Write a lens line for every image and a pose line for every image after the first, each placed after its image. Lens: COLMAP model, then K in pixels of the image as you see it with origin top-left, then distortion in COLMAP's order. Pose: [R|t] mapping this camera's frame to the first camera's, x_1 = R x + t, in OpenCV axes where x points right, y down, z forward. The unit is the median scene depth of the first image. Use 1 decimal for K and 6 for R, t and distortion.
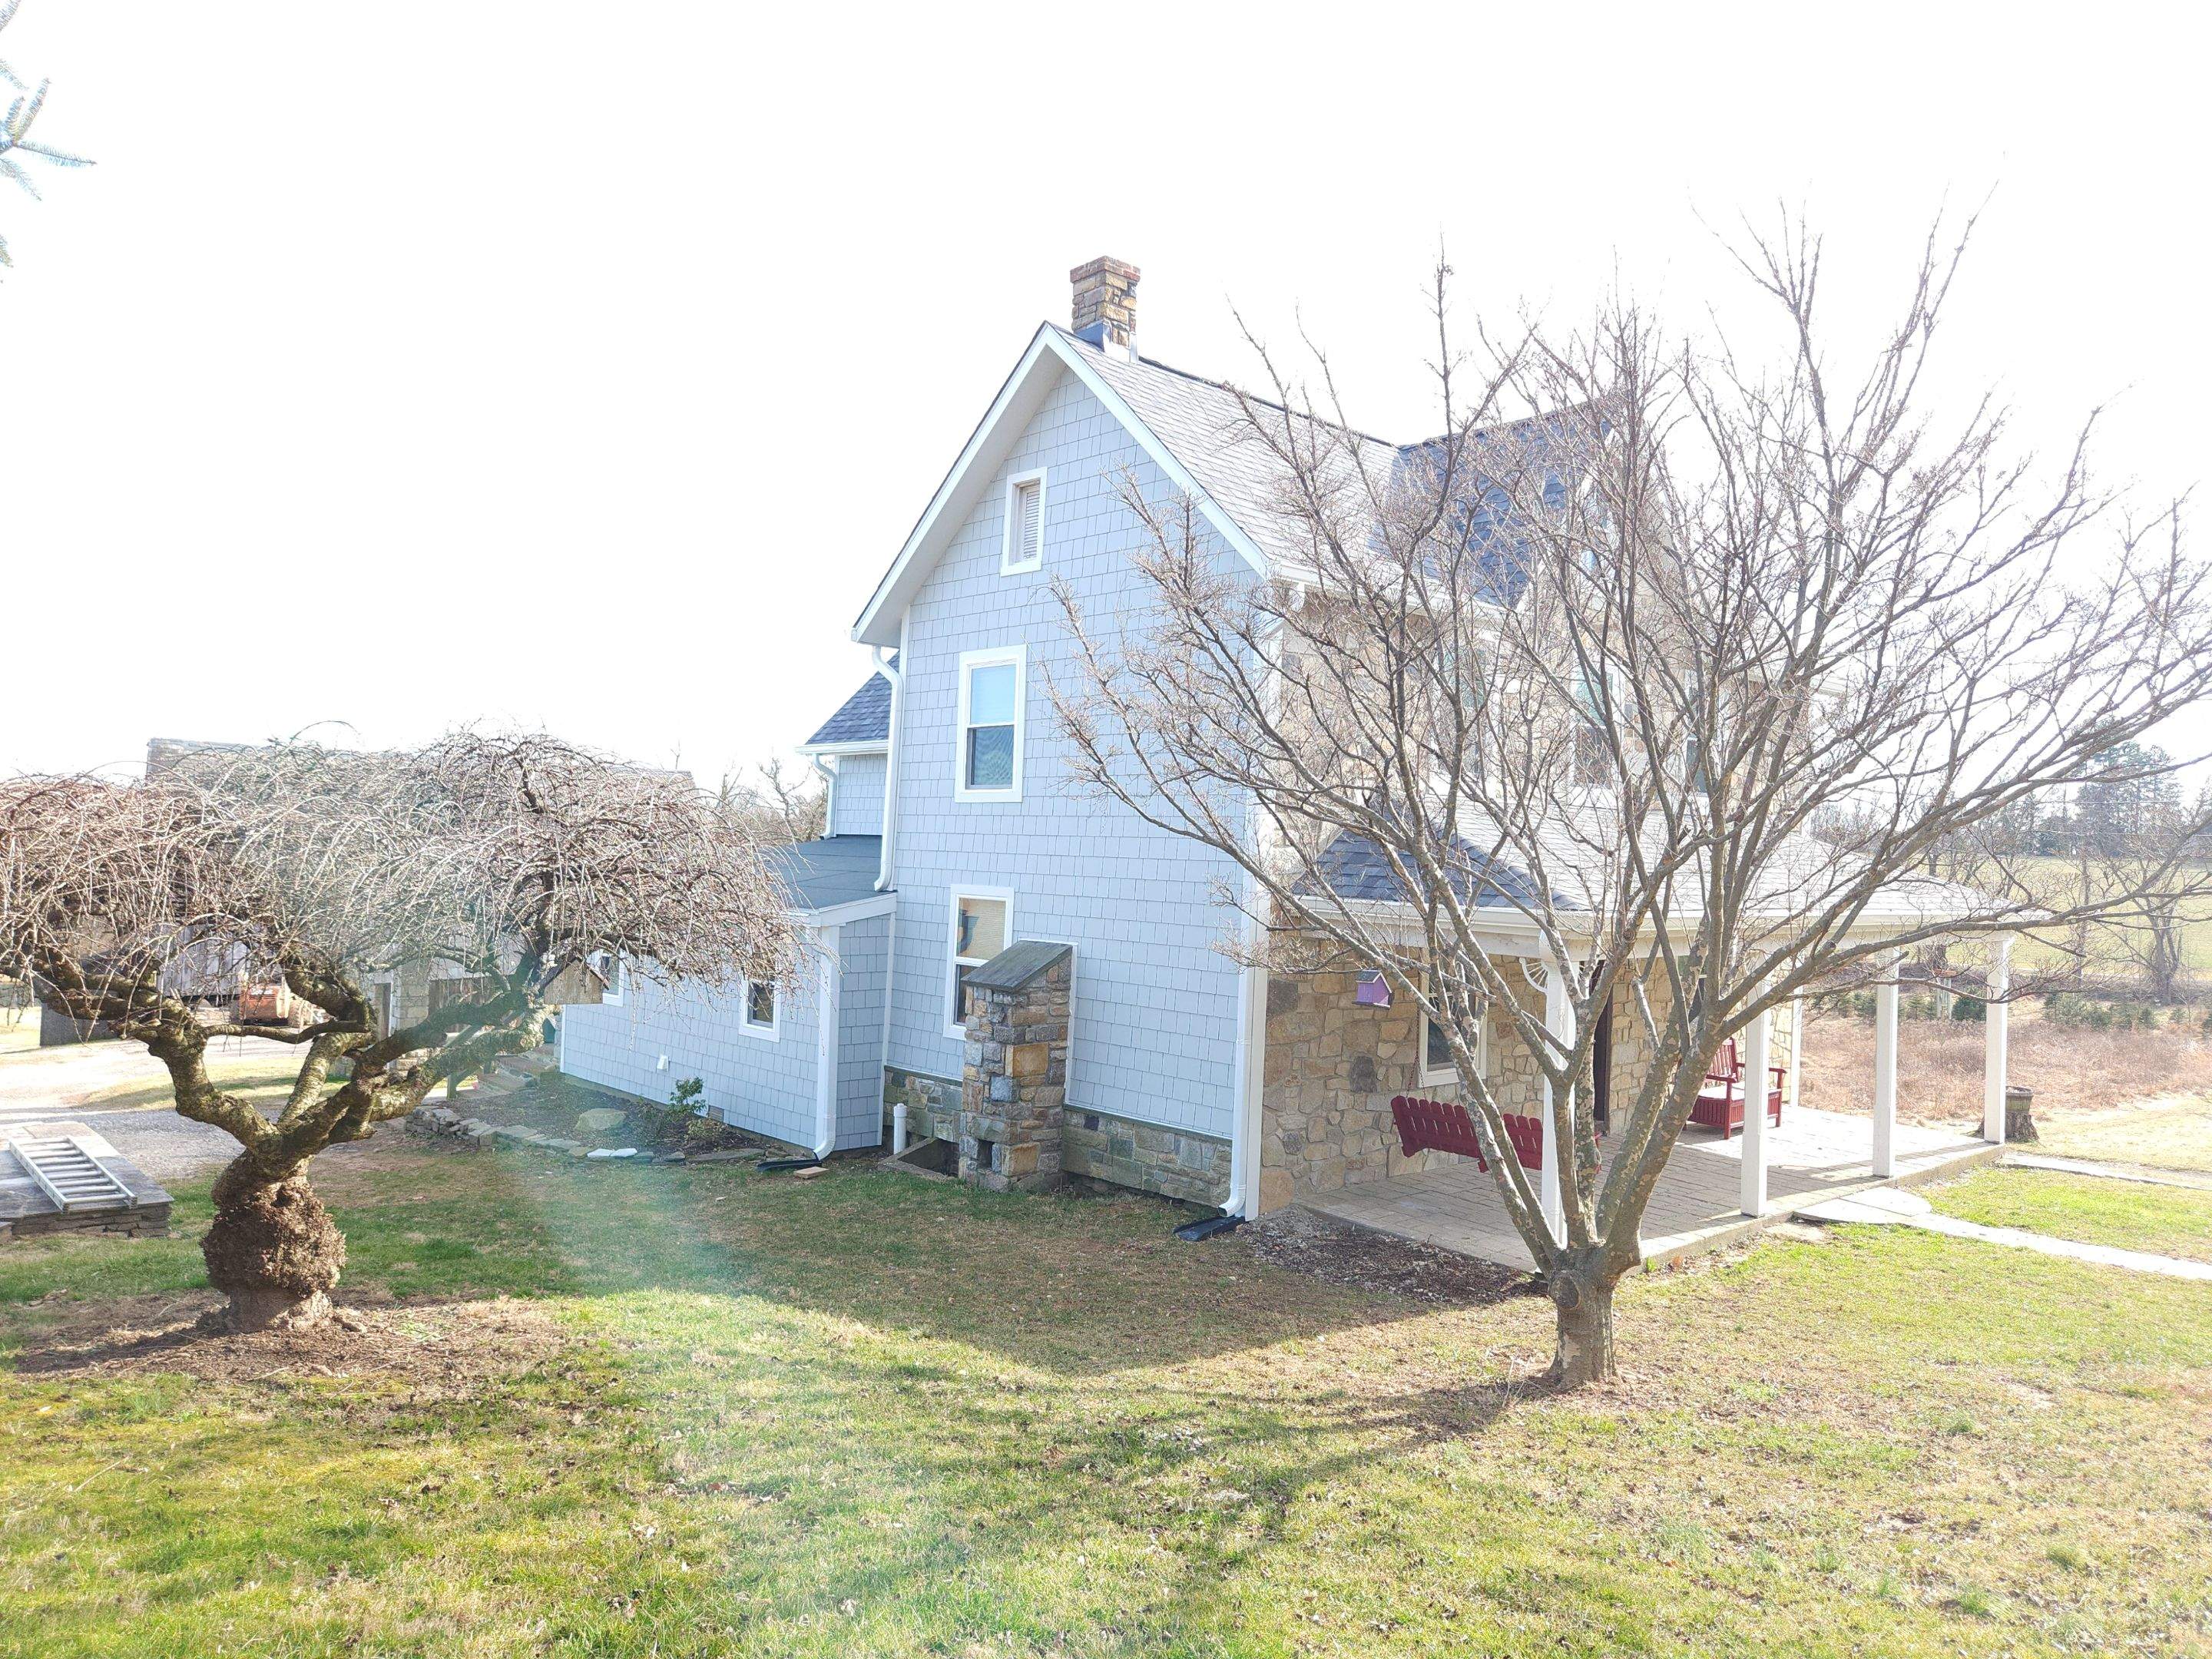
lens RADIAL K [[1521.9, 0, 1105.7], [0, 1521.9, 821.8], [0, 0, 1]] dist [0.044162, -0.035171]
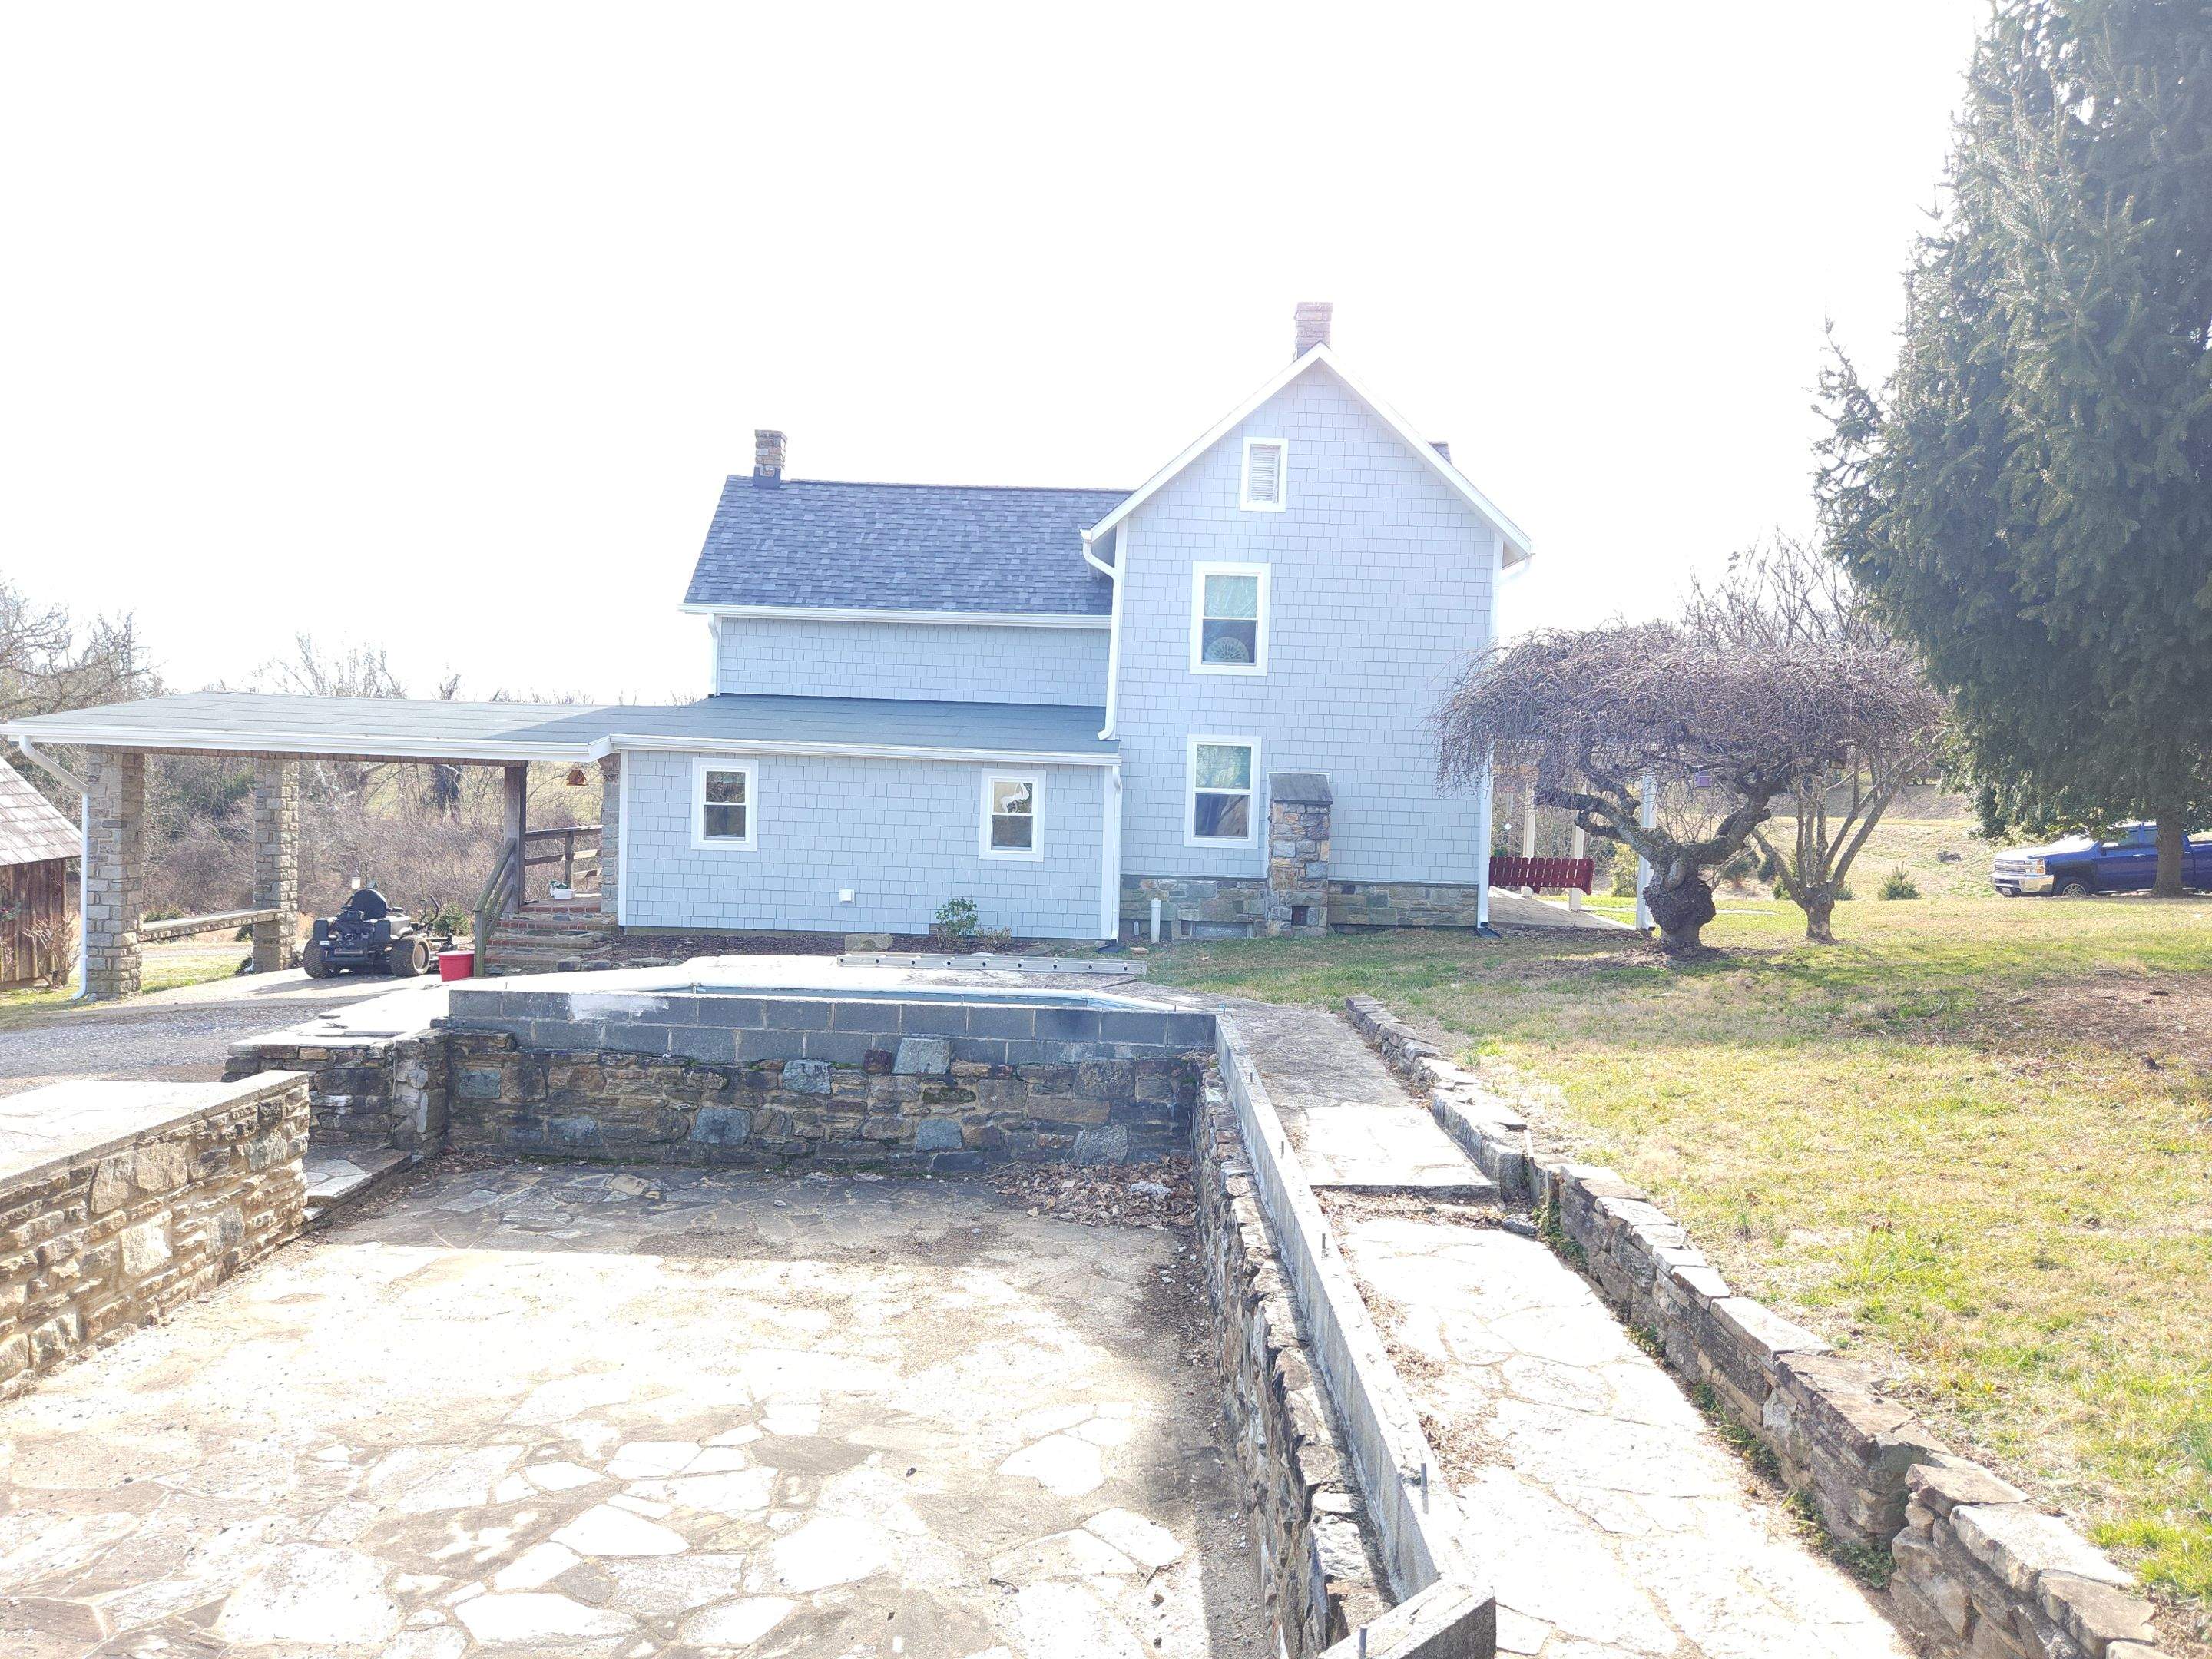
lens RADIAL K [[1521.9, 0, 1119.0], [0, 1521.9, 831.2], [0, 0, 1]] dist [0.044162, -0.035171]
pose [[0.664515, -0.034160, 0.746493, -1.211567], [-0.025980, 0.997295, 0.068764, 0.037244], [-0.746823, -0.065088, 0.661830, 0.152476]]
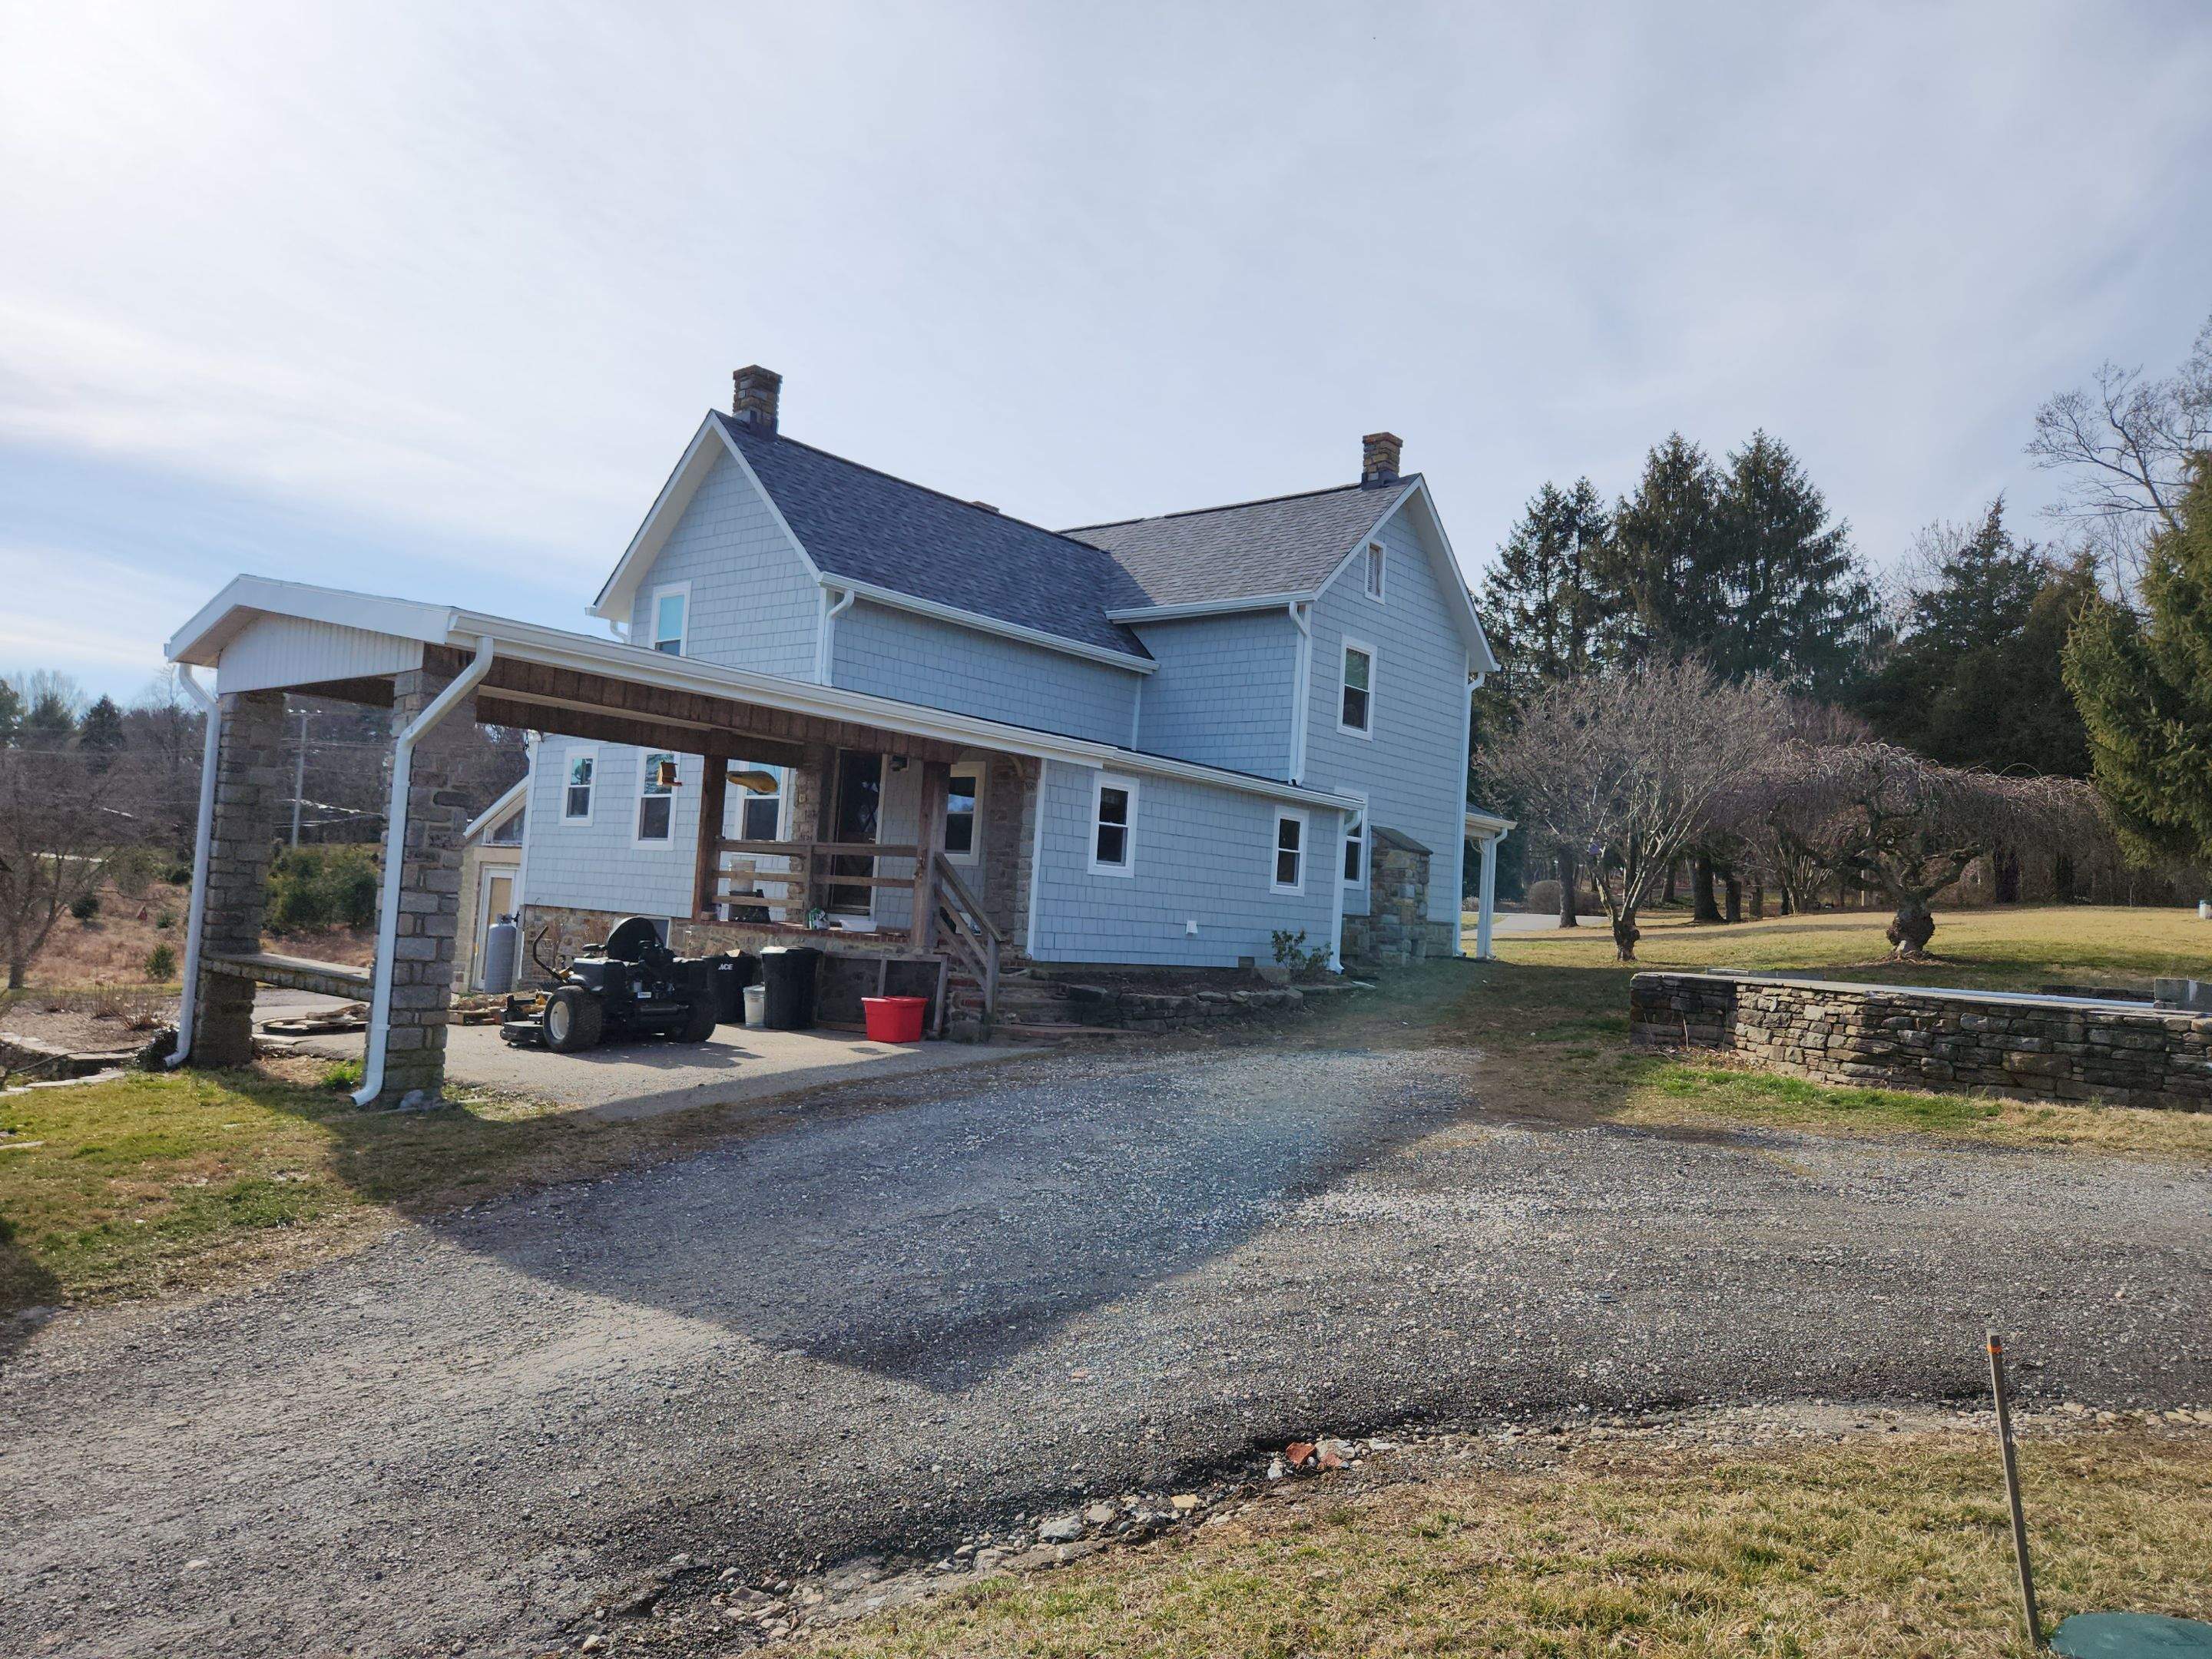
lens RADIAL K [[1521.9, 0, 1117.1], [0, 1521.9, 794.3], [0, 0, 1]] dist [0.044162, -0.035171]
pose [[-0.154509, 0.038758, 0.987231, -1.636749], [-0.091796, 0.994345, -0.053404, 0.157538], [-0.983718, -0.098876, -0.150077, 1.510558]]
